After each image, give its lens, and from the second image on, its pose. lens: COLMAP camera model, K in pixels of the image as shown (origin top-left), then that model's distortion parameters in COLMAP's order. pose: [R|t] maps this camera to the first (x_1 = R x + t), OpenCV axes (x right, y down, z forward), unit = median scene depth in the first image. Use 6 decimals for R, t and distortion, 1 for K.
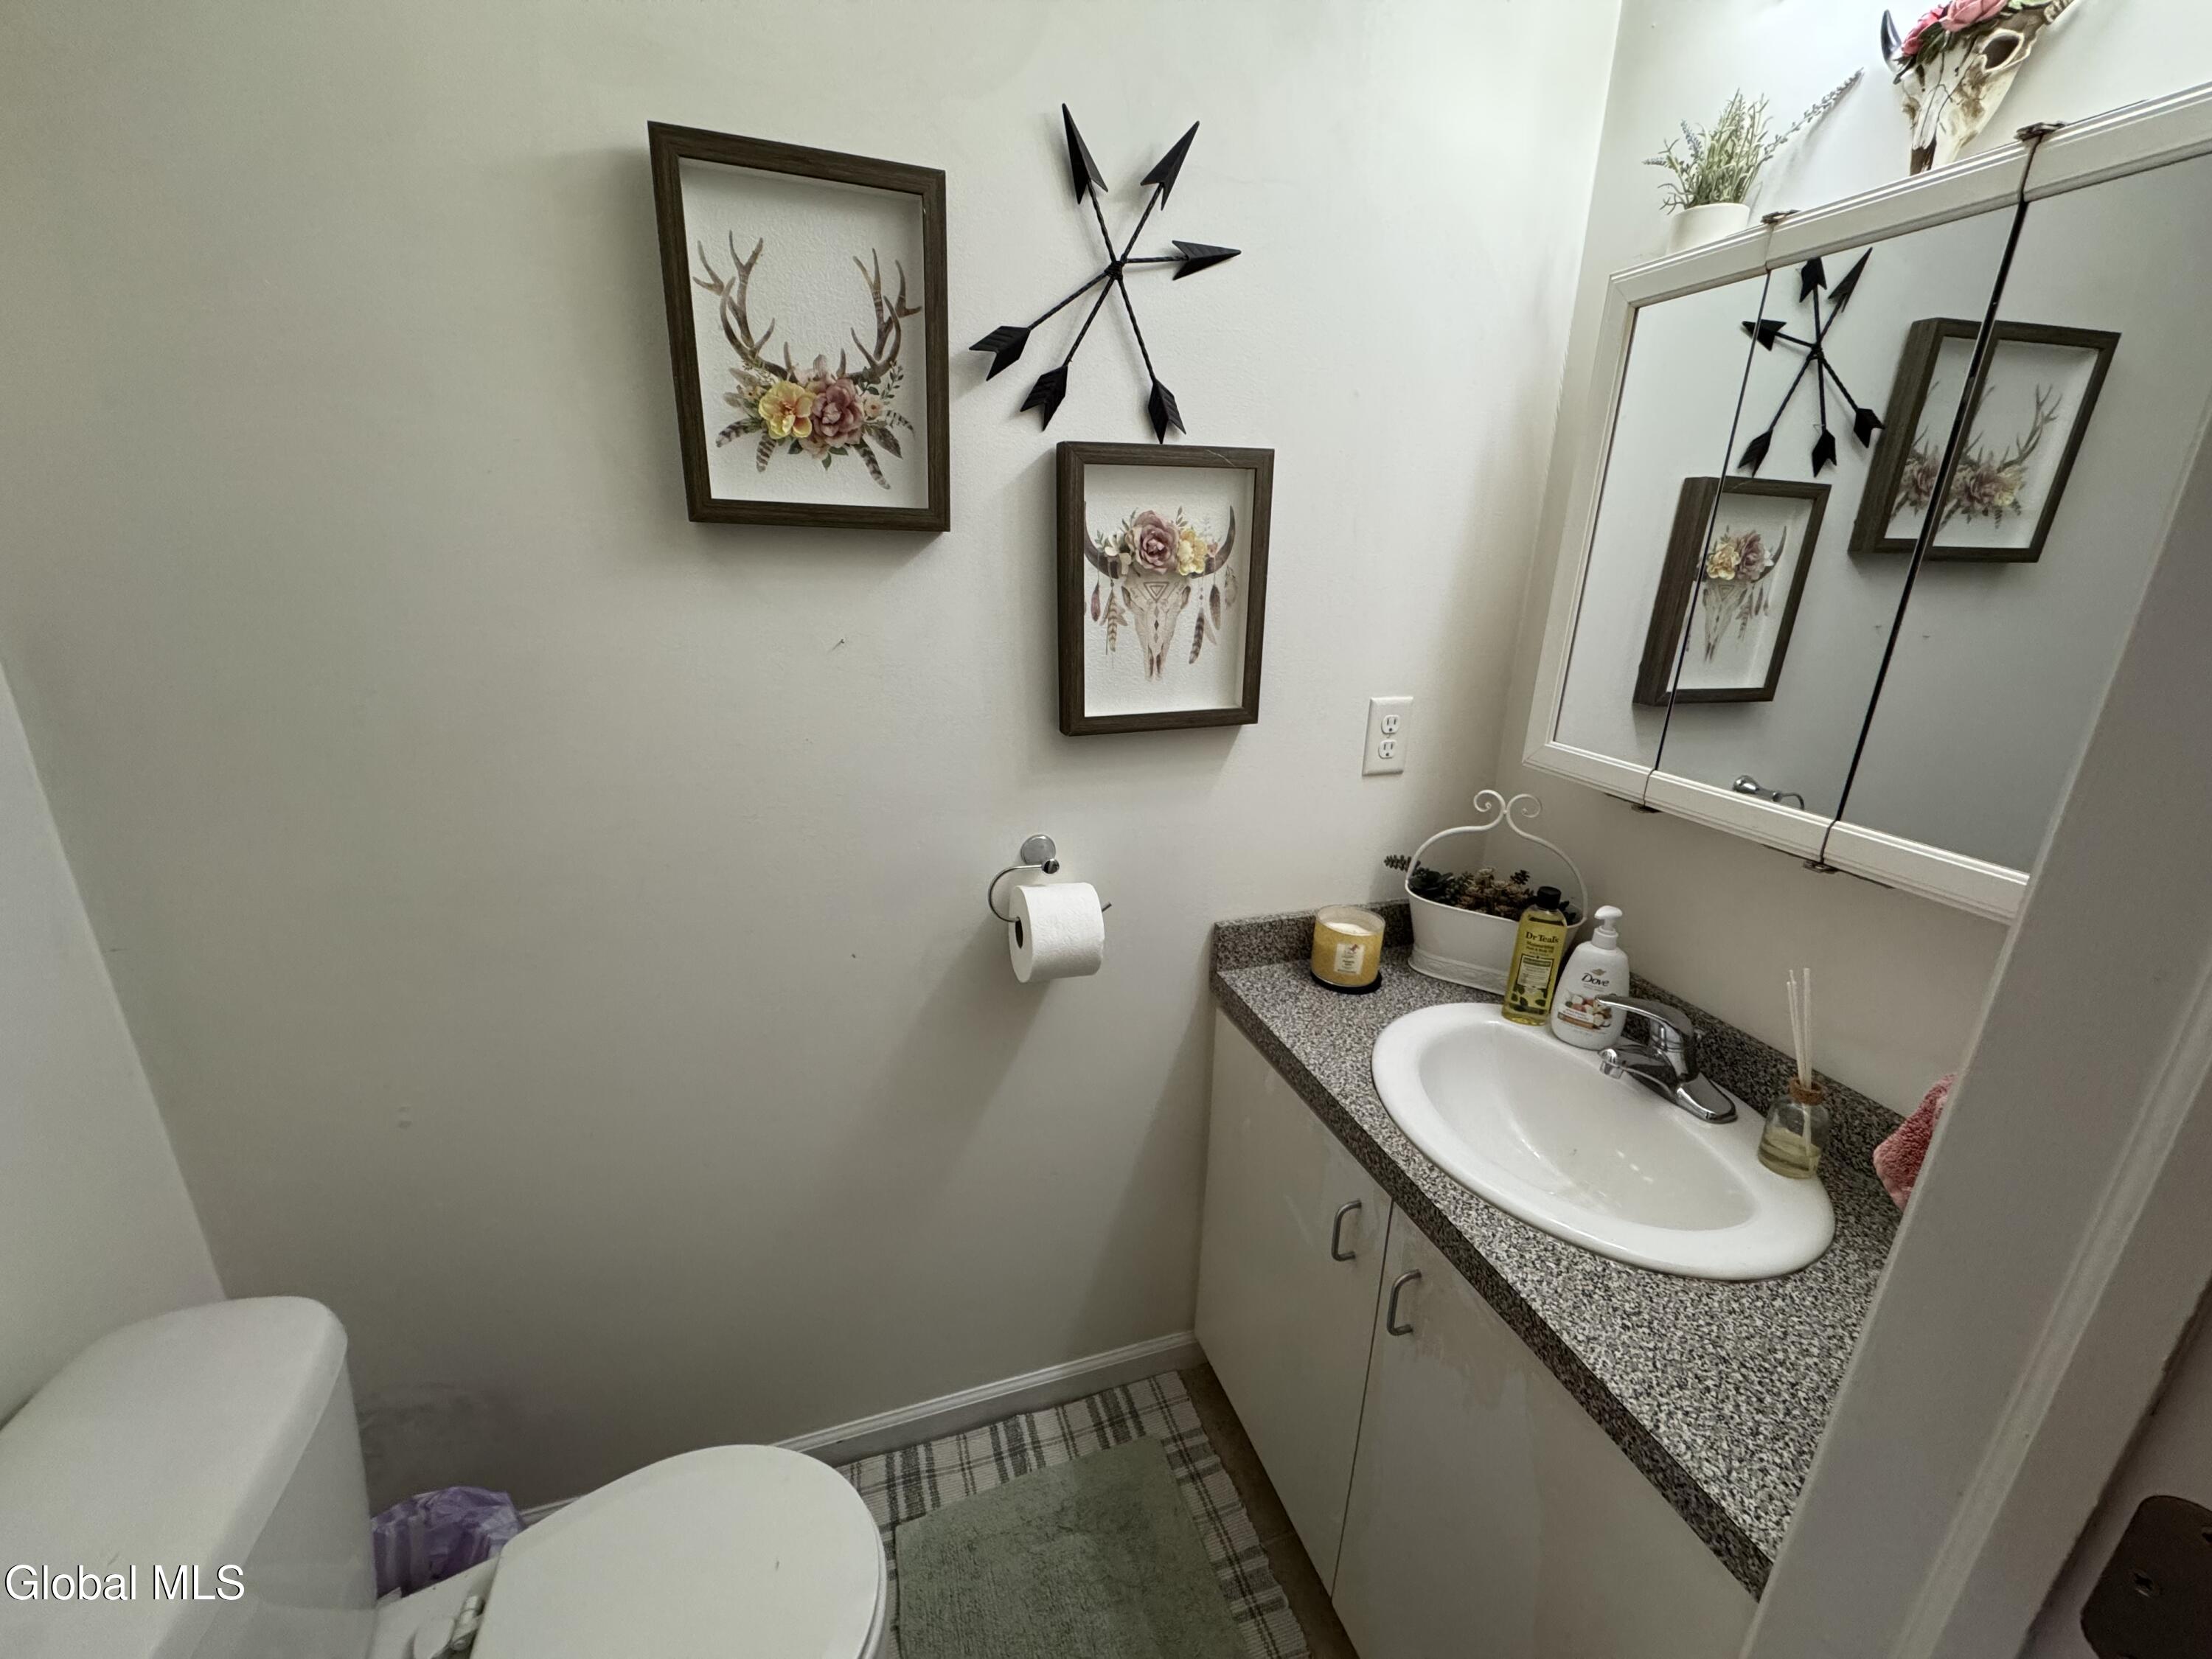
lens RADIAL K [[872.4, 0, 1101.1], [0, 872.4, 830.3], [0, 0, 1]] dist [-0.002415, -0.000057]
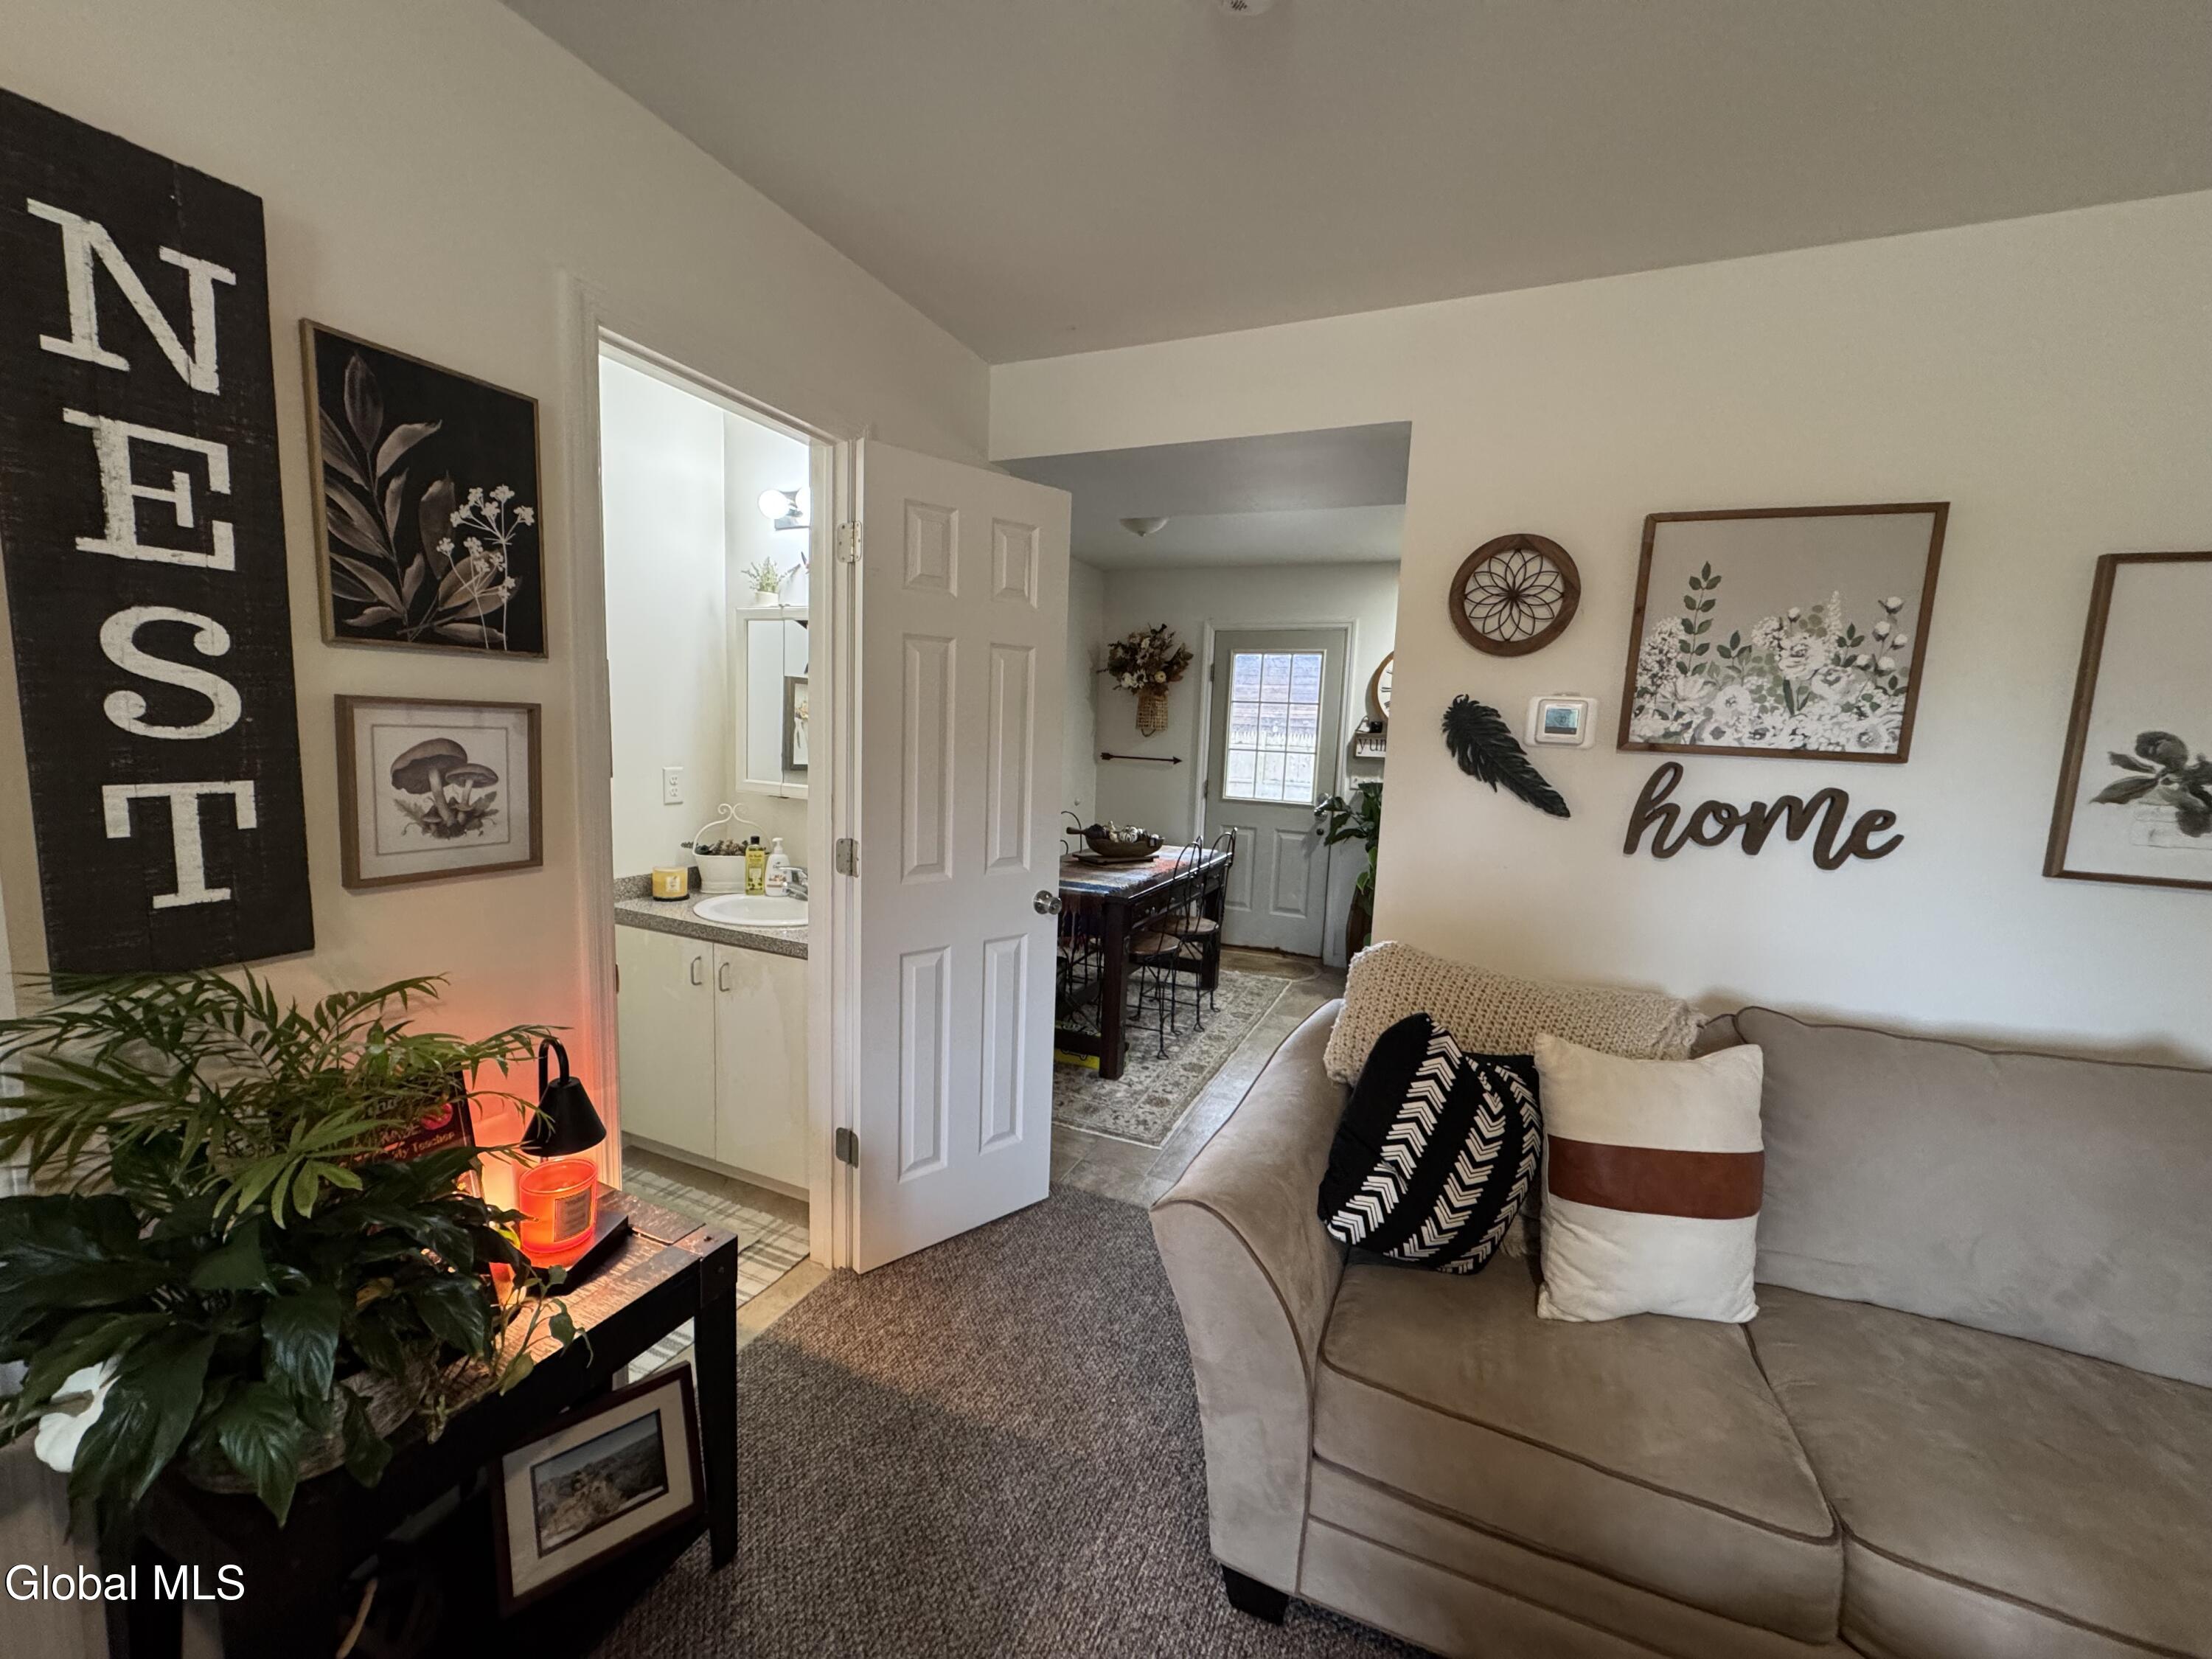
lens RADIAL K [[872.4, 0, 1102.0], [0, 872.4, 830.1], [0, 0, 1]] dist [-0.002415, -0.000057]
pose [[0.664307, -0.078971, 0.743276, -0.624414], [0.200461, 0.976797, -0.075381, 0.406123], [-0.720077, 0.199074, 0.664724, -1.266547]]
